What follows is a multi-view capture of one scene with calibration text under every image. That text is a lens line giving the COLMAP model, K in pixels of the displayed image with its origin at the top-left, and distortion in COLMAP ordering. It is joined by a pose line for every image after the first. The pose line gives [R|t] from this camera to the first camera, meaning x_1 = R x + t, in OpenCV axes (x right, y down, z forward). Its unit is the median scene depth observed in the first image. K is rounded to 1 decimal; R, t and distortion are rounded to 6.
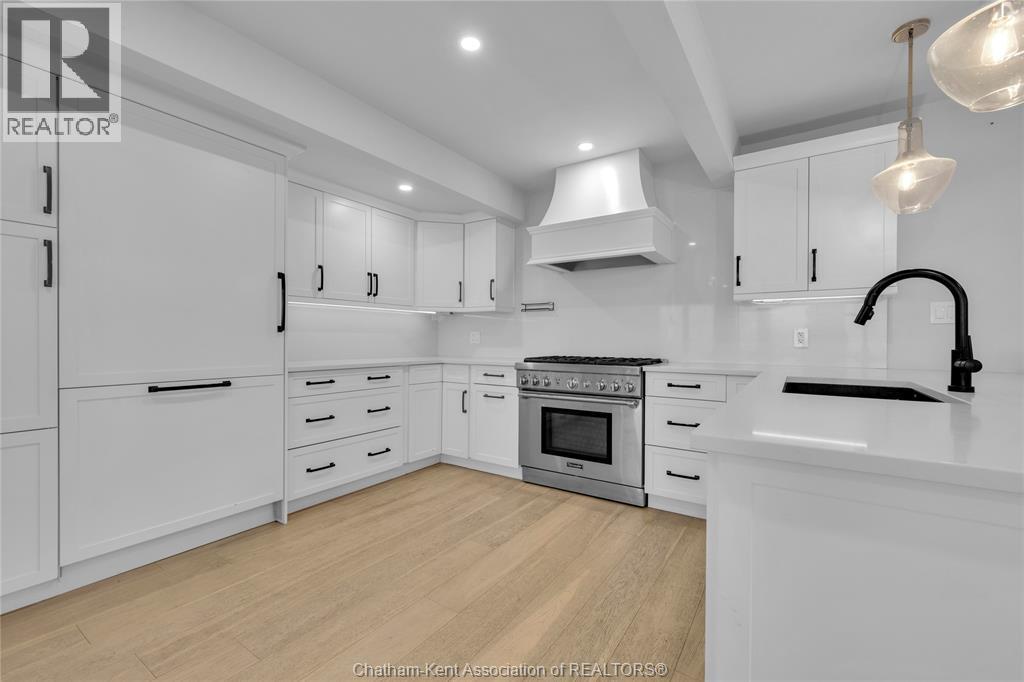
lens RADIAL K [[440.3, 0, 510.6], [0, 440.3, 343.5], [0, 0, 1]] dist [0.002914, 0.000238]
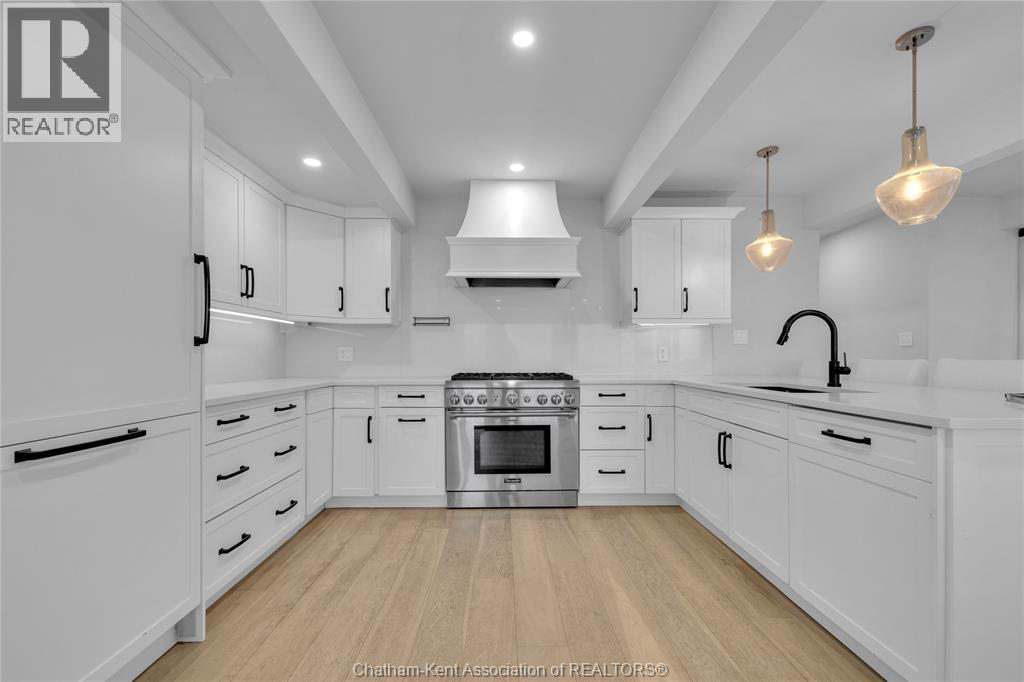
lens RADIAL K [[440.3, 0, 517.6], [0, 440.3, 358.0], [0, 0, 1]] dist [0.002914, 0.000238]
pose [[0.815770, -0.006739, 0.578337, -0.442065], [0.009037, 0.999959, -0.001095, -0.002880], [-0.578306, 0.006119, 0.815797, 0.172736]]
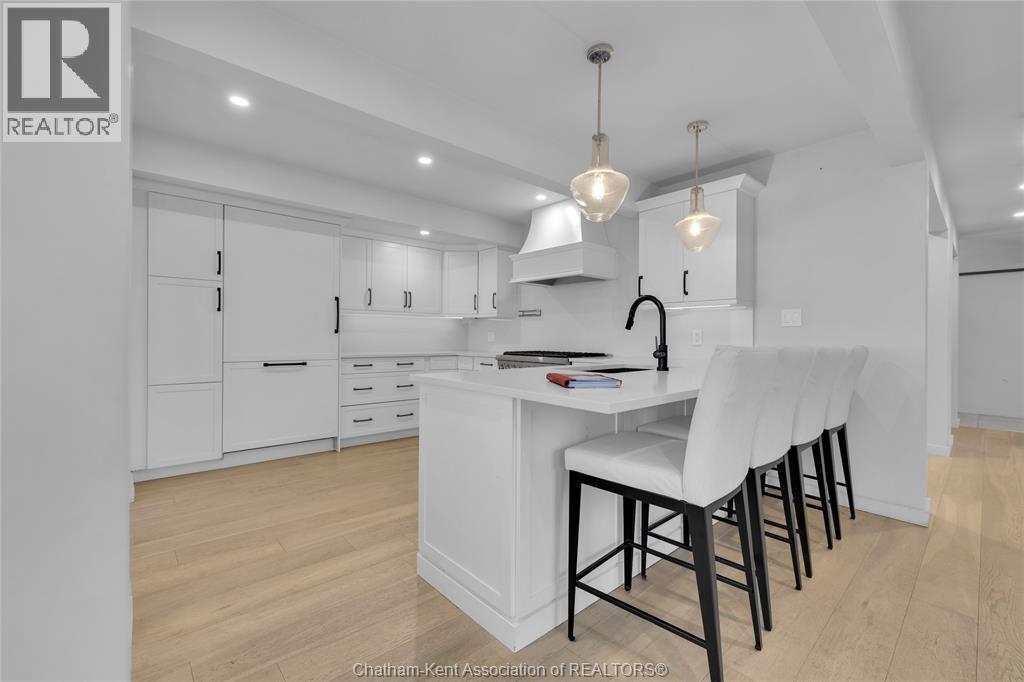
lens RADIAL K [[440.3, 0, 509.2], [0, 440.3, 340.2], [0, 0, 1]] dist [0.002914, 0.000238]
pose [[0.967784, 0.003775, -0.251755, 0.438762], [-0.005142, 0.999975, -0.004775, 0.003622], [0.251731, 0.005916, 0.967779, -0.361572]]
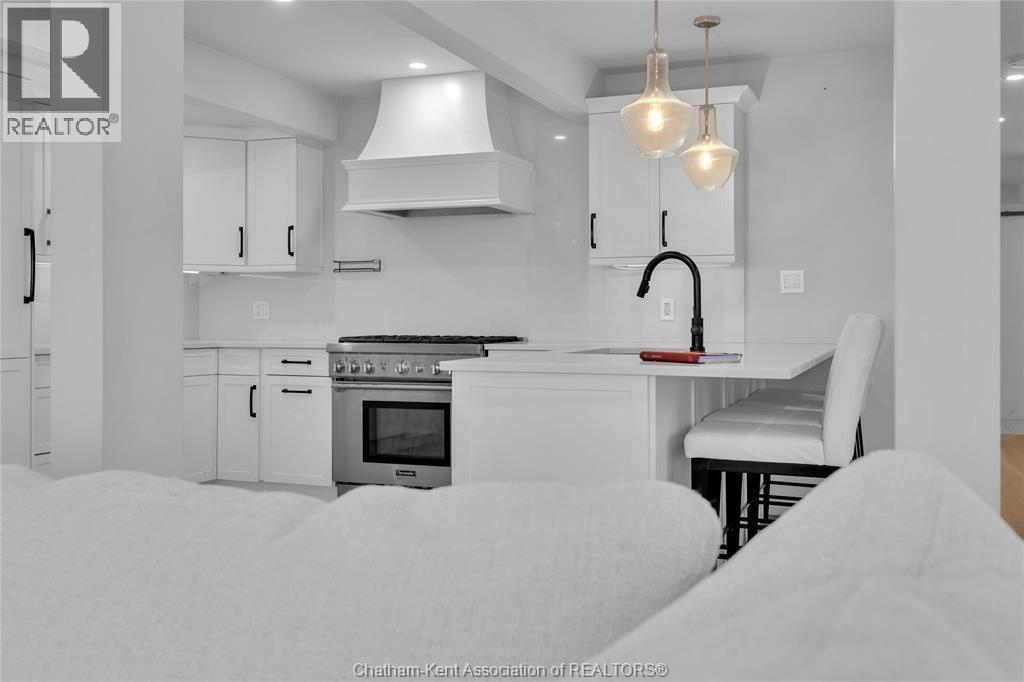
lens RADIAL K [[1034.4, 0, 534.7], [0, 1034.4, 318.6], [0, 0, 1]] dist [0.002942, 0.000000]
pose [[0.974563, -0.005017, 0.224057, -0.043073], [0.006330, 0.999967, -0.005141, 0.014066], [-0.224024, 0.006429, 0.974562, -0.875627]]
